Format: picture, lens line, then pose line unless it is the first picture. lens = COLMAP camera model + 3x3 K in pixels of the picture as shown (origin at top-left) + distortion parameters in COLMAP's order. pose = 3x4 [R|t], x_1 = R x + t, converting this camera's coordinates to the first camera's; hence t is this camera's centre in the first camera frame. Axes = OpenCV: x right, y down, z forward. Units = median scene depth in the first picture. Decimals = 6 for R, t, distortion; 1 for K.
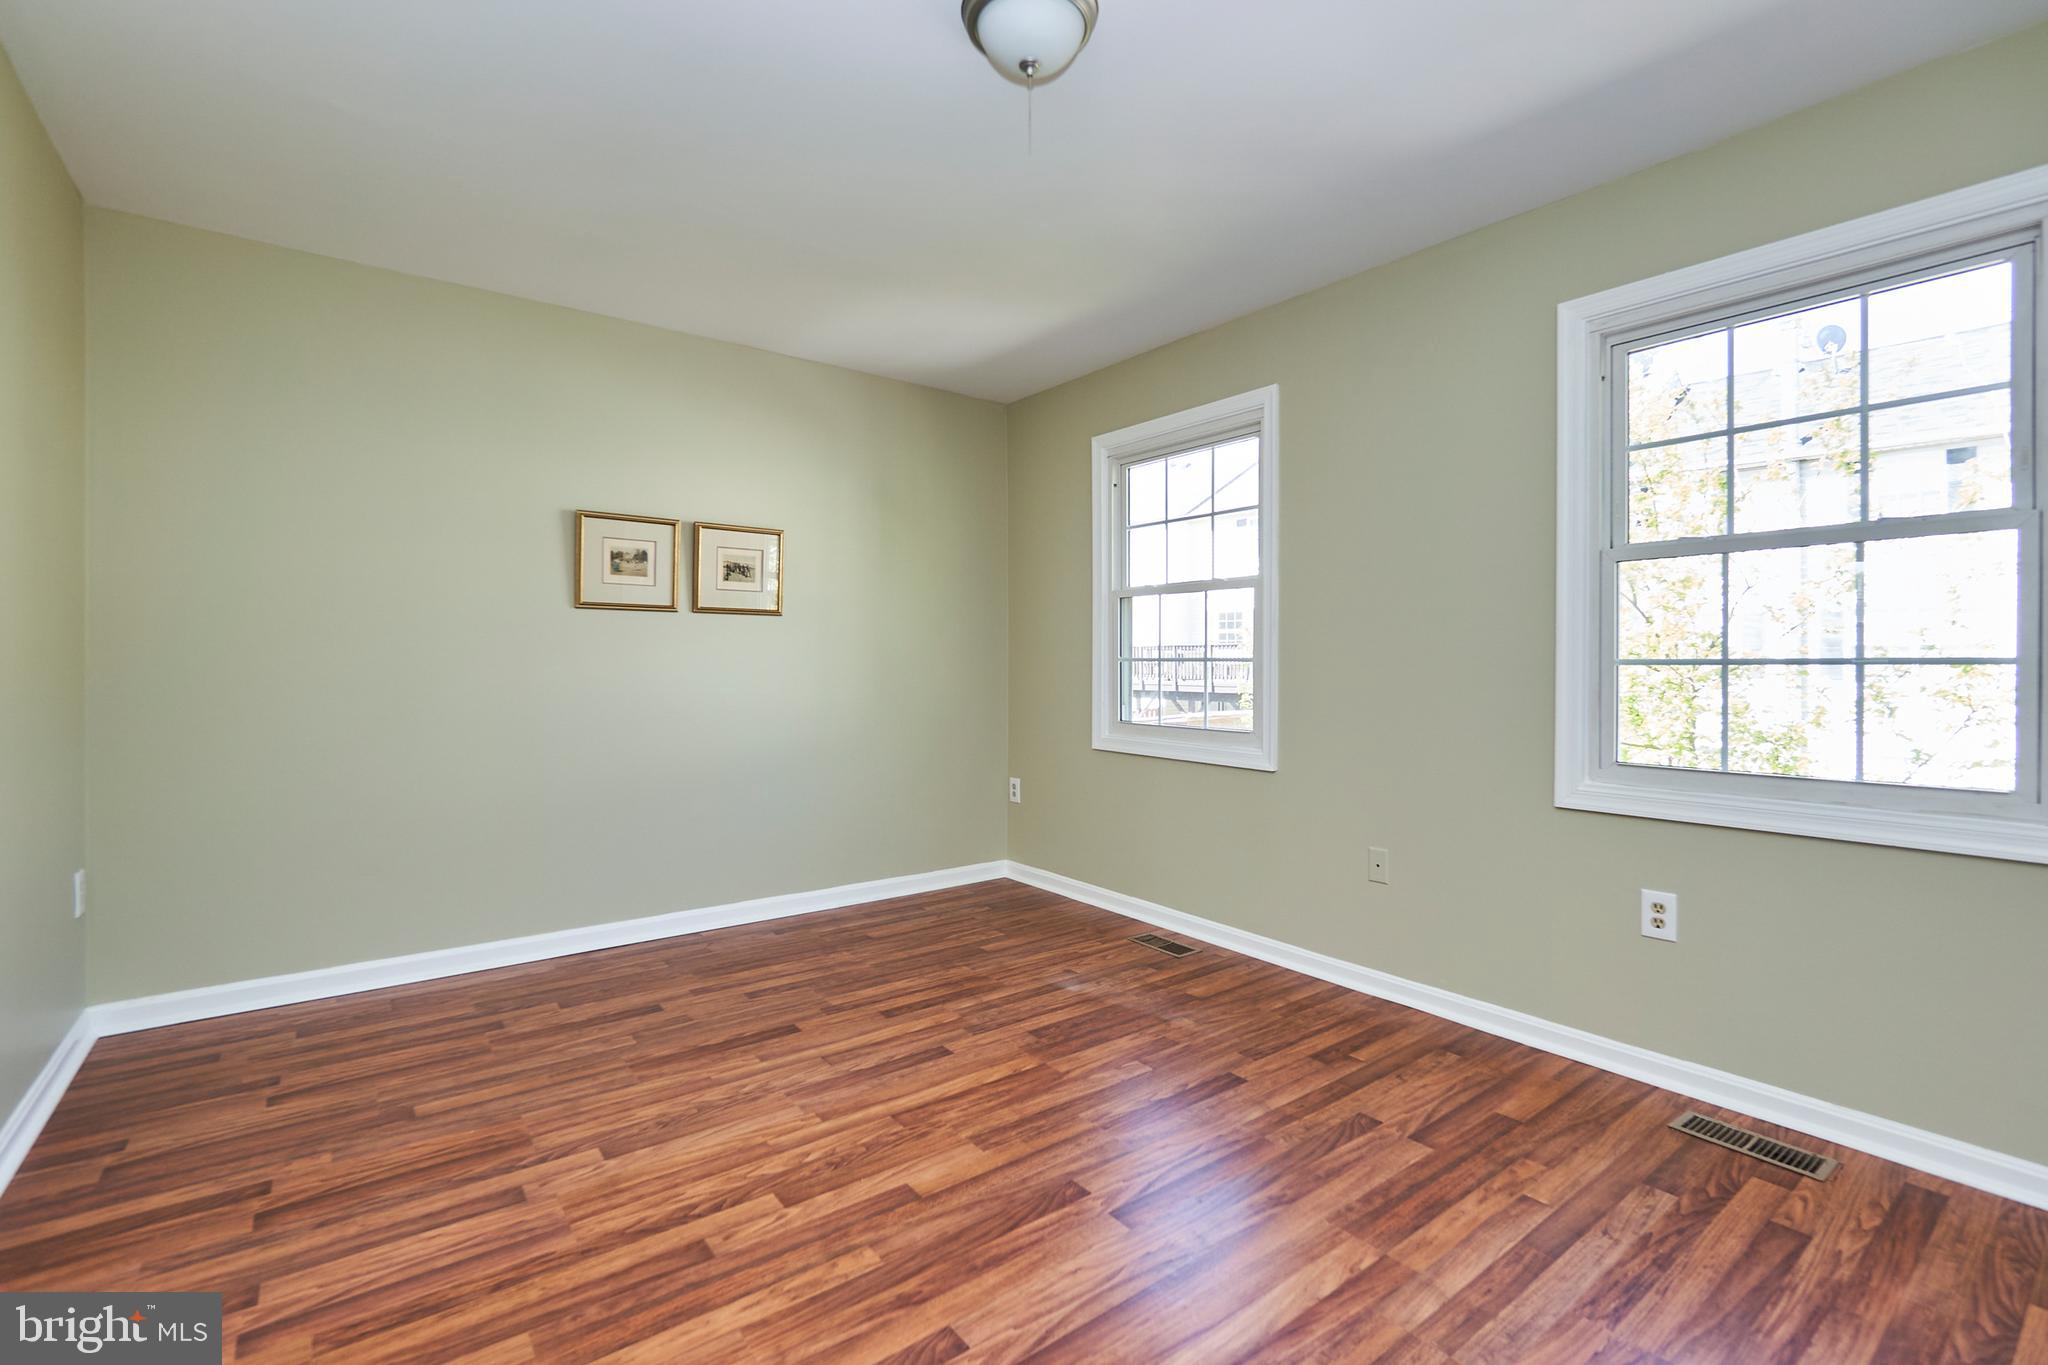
lens RADIAL K [[917.1, 0, 1026.1], [0, 917.1, 661.5], [0, 0, 1]] dist [0.000369, -0.000438]
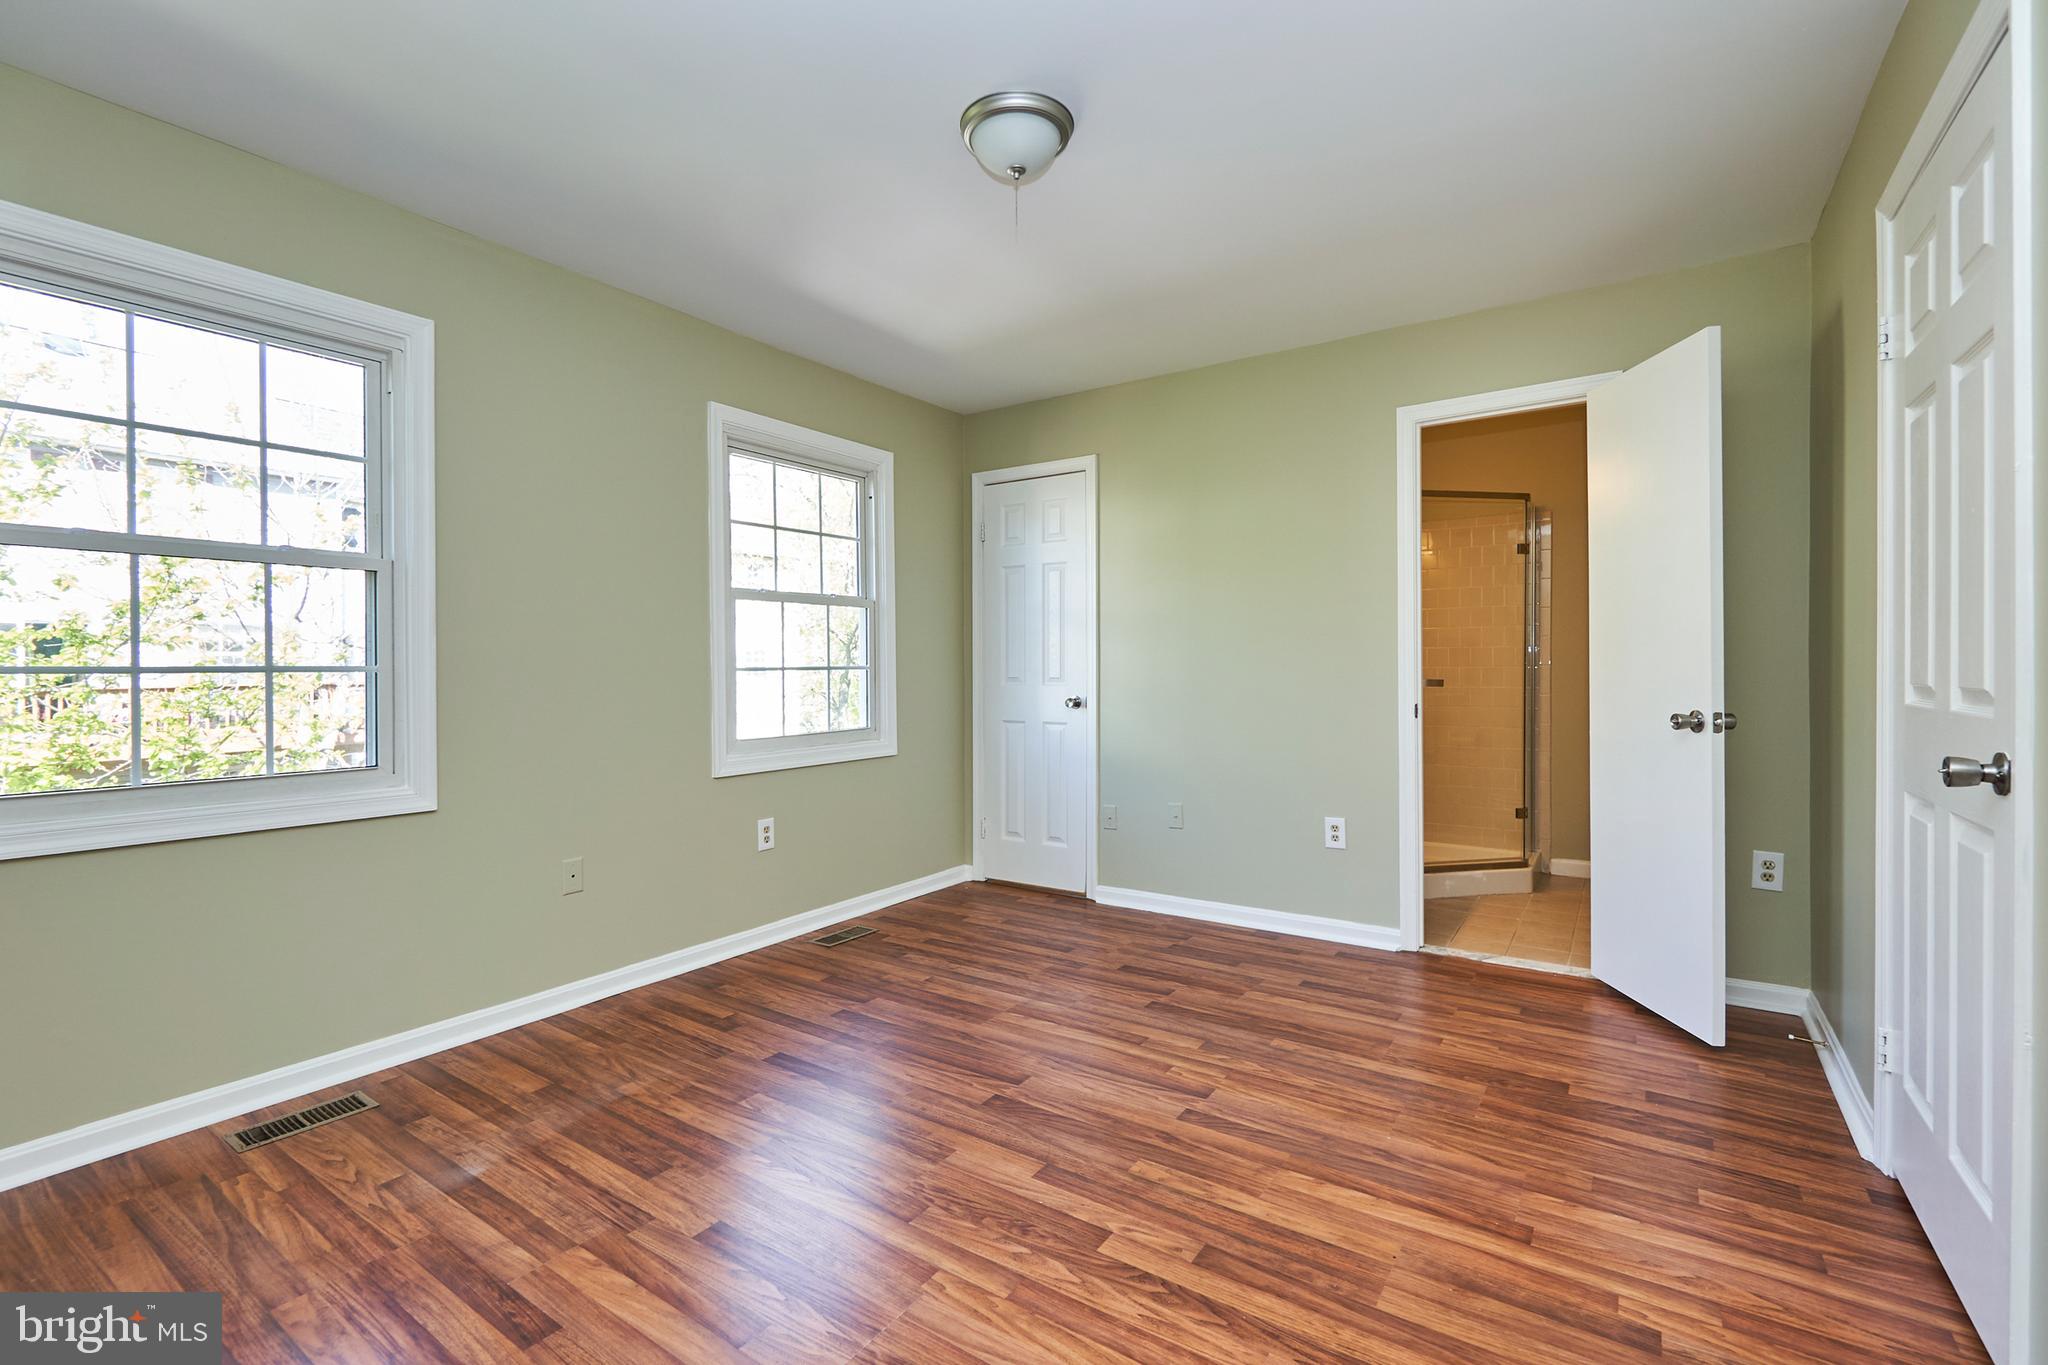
lens RADIAL K [[884.2, 0, 1027.8], [0, 884.2, 672.7], [0, 0, 1]] dist [-0.001996, -0.000370]
pose [[-0.308826, -0.005271, 0.951104, -0.814345], [0.005767, 0.999956, 0.007415, -0.001814], [-0.951101, 0.007774, -0.308782, 0.996575]]
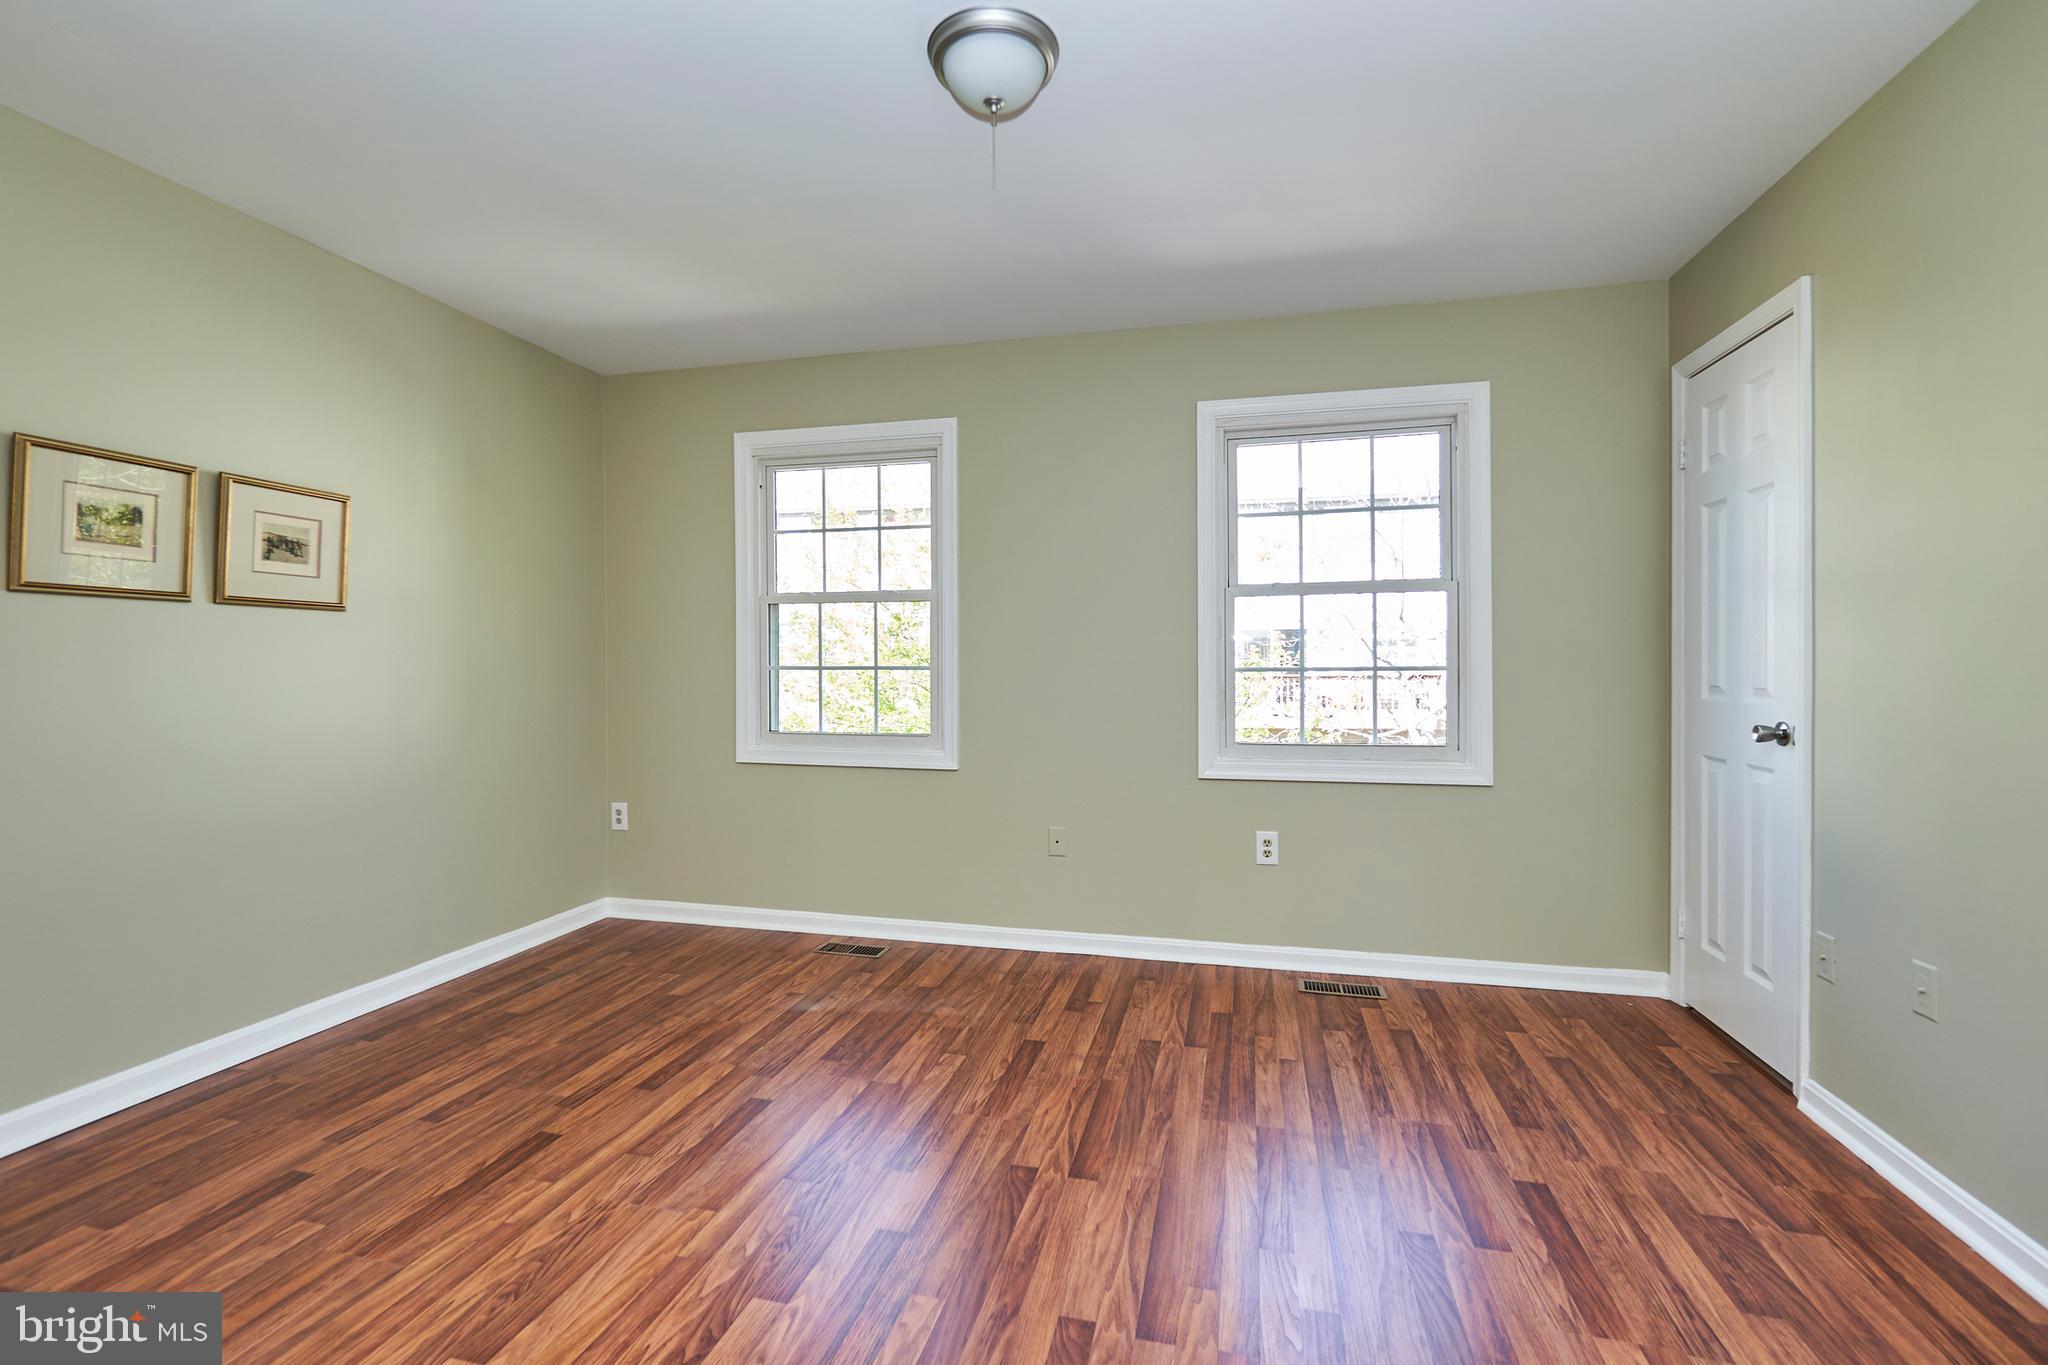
lens RADIAL K [[906.6, 0, 1034.5], [0, 906.6, 658.8], [0, 0, 1]] dist [-0.001965, -0.001230]
pose [[0.777978, 0.000534, 0.628291, -0.451743], [0.003473, 0.999981, -0.005150, -0.009396], [-0.628281, 0.006189, 0.777962, 0.129143]]
